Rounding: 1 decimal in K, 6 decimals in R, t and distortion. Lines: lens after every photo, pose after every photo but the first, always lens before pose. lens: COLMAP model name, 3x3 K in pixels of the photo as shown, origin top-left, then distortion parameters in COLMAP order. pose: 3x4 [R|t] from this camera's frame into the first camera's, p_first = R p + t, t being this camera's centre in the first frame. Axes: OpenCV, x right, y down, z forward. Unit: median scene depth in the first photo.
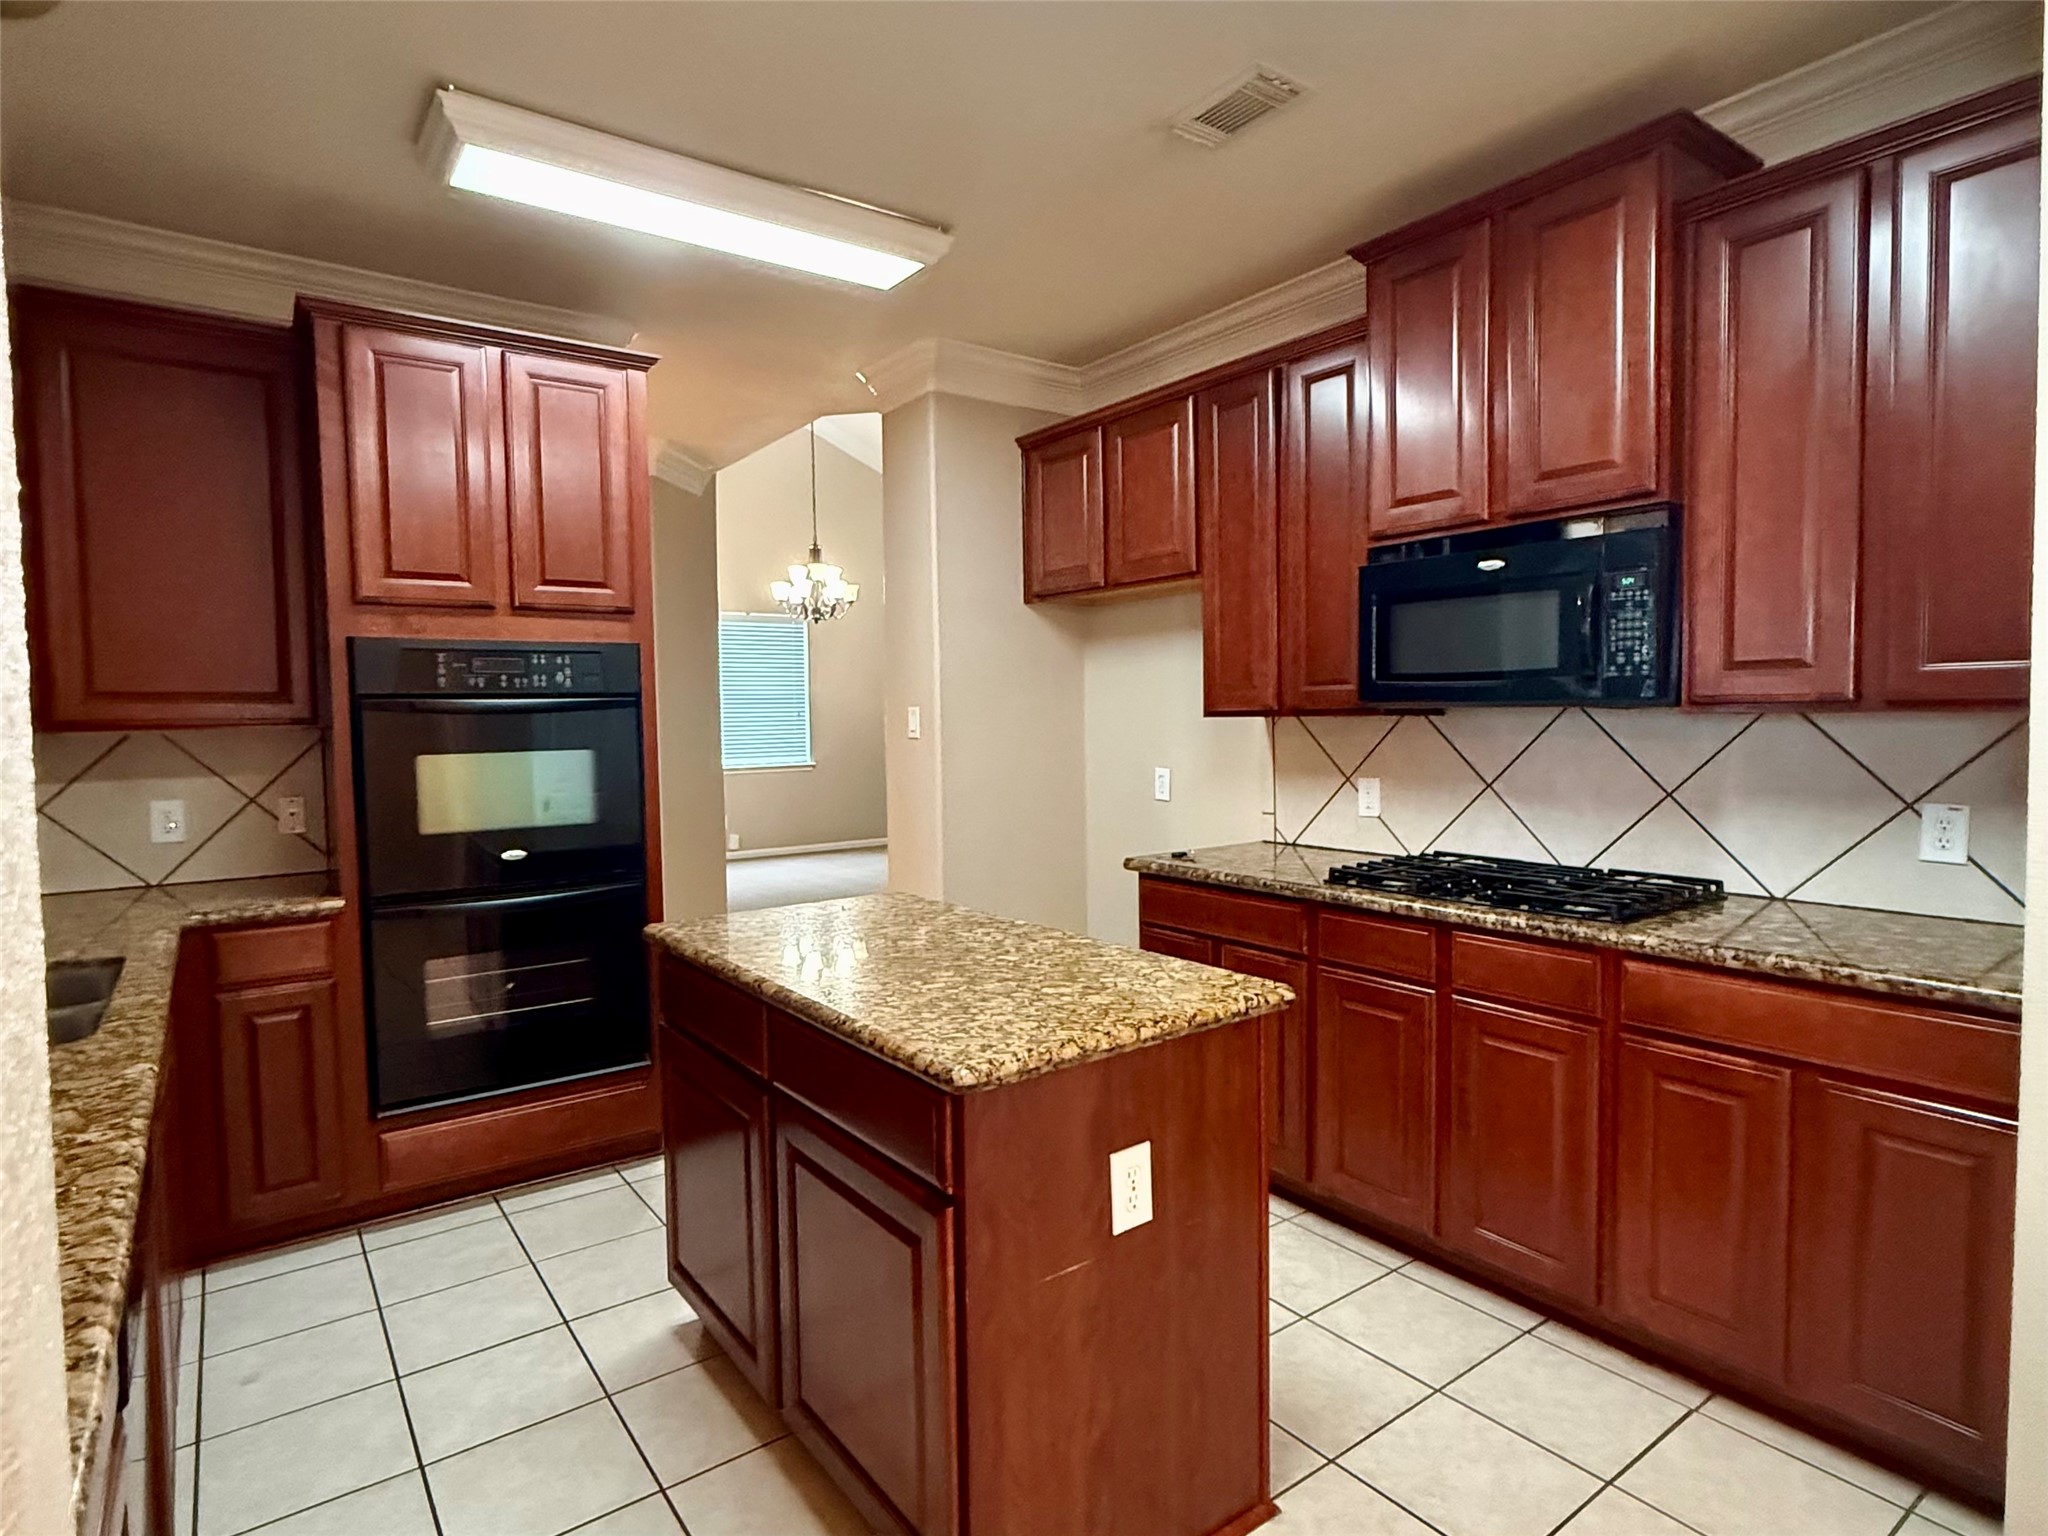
lens RADIAL K [[1098.0, 0, 1019.4], [0, 1098.0, 759.3], [0, 0, 1]] dist [0.004023, -0.000062]
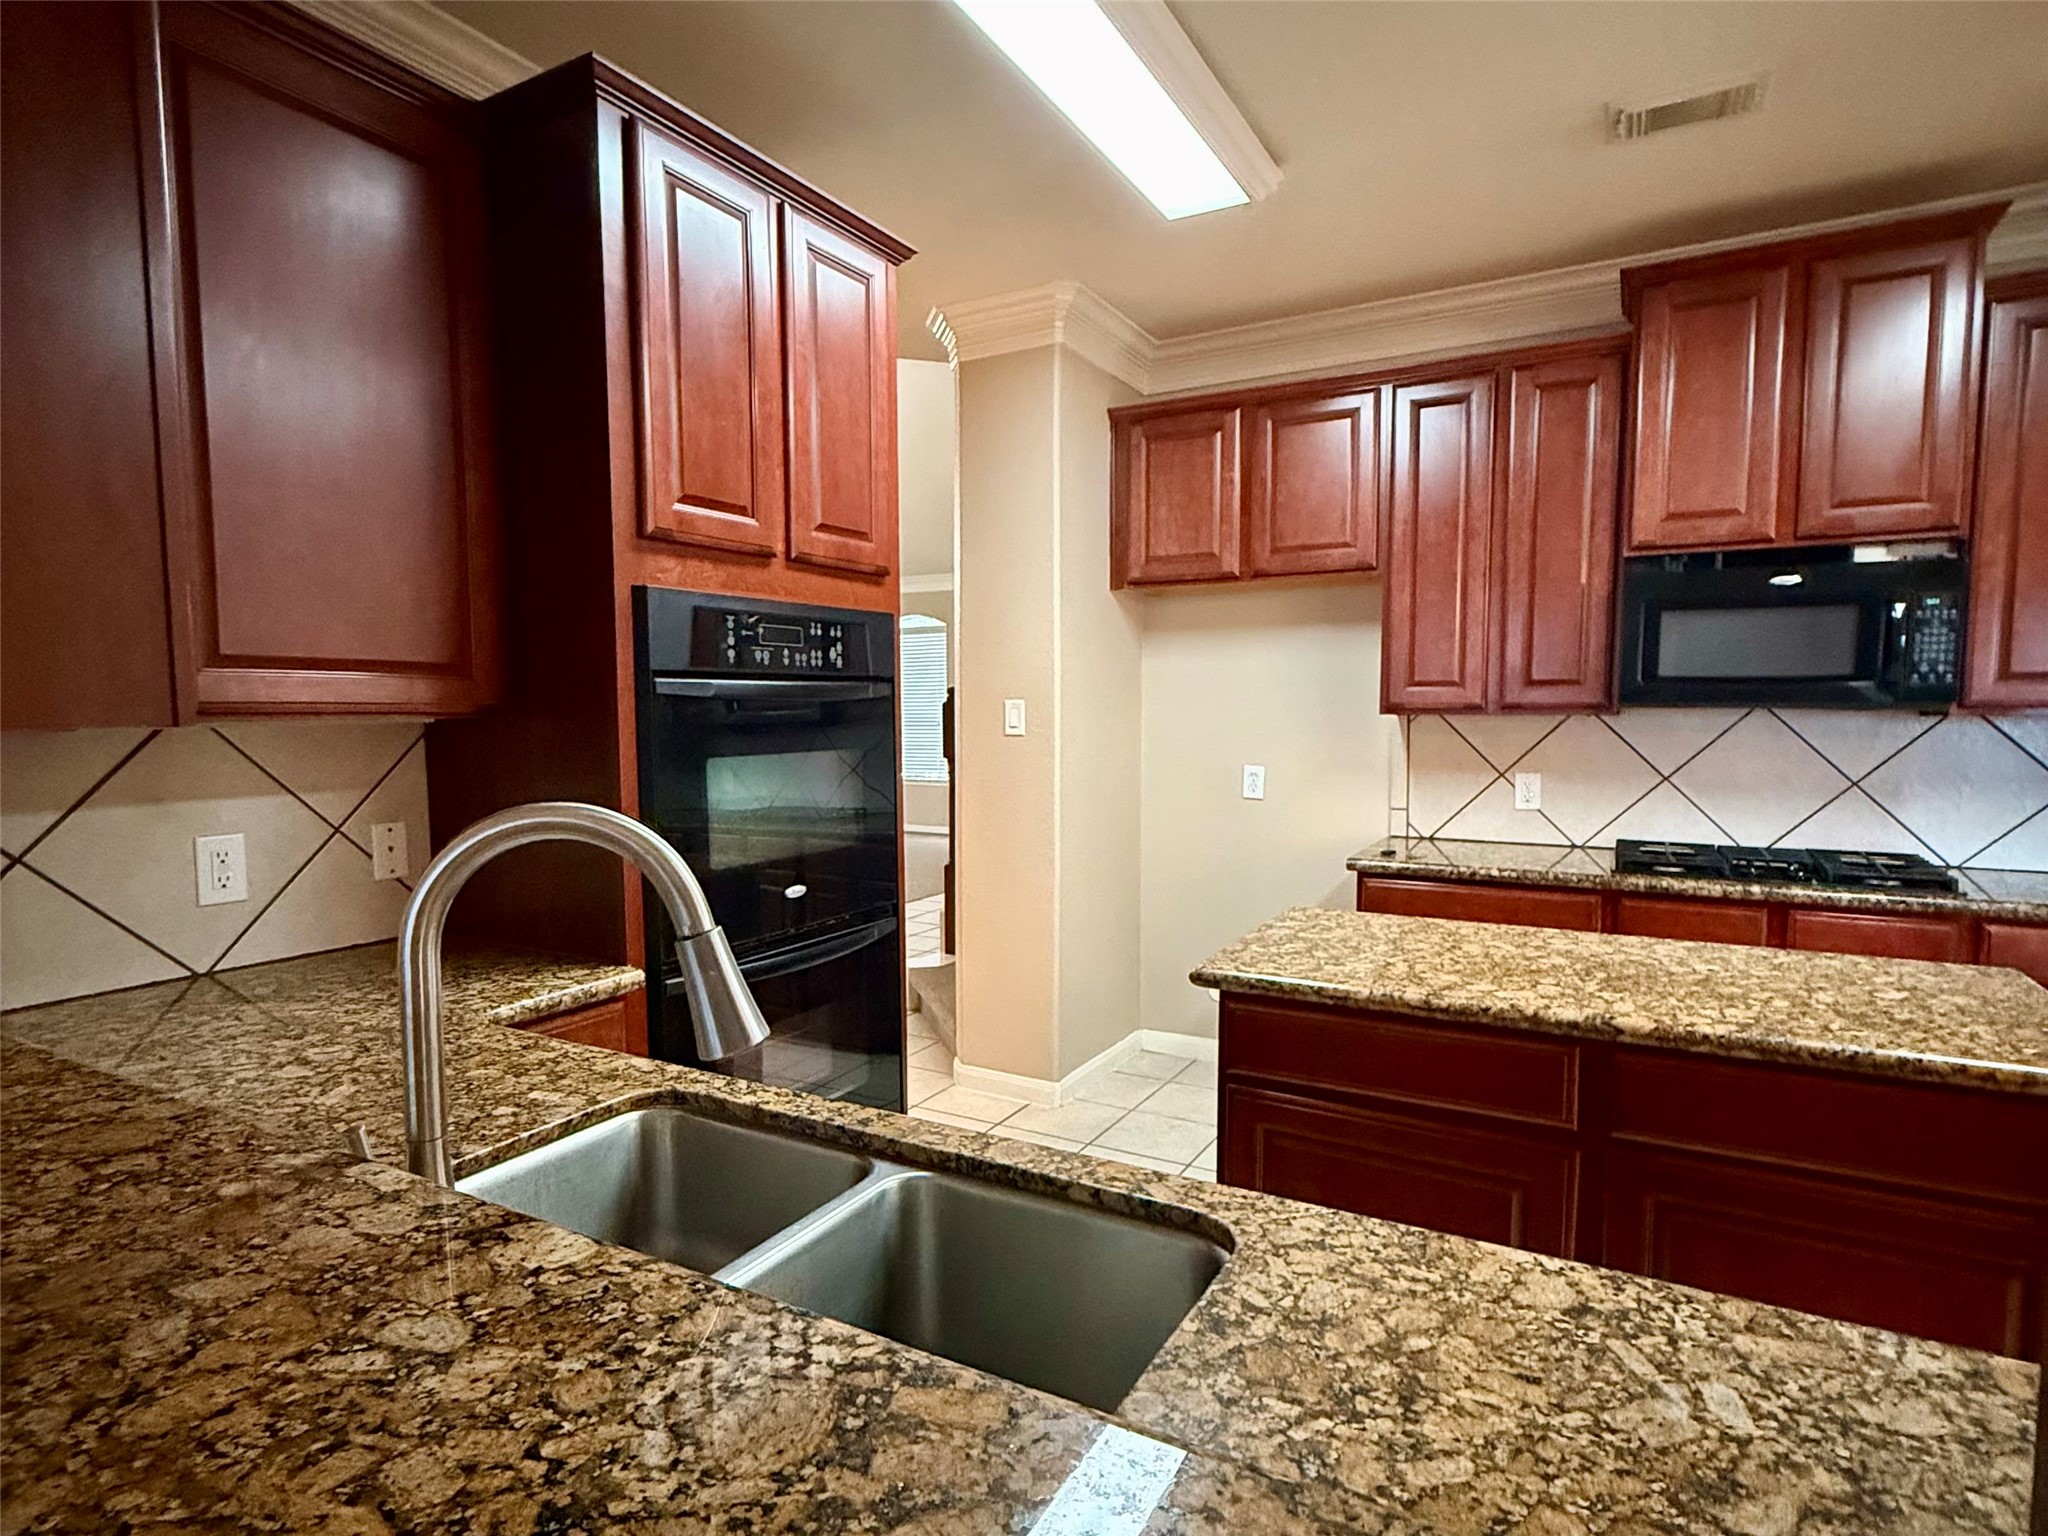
lens RADIAL K [[1098.0, 0, 1025.4], [0, 1098.0, 785.0], [0, 0, 1]] dist [0.004023, -0.000062]
pose [[0.909600, -0.017546, 0.415114, -0.648293], [0.006439, 0.999583, 0.028141, -0.005131], [-0.415434, -0.022924, 0.909334, 0.266543]]
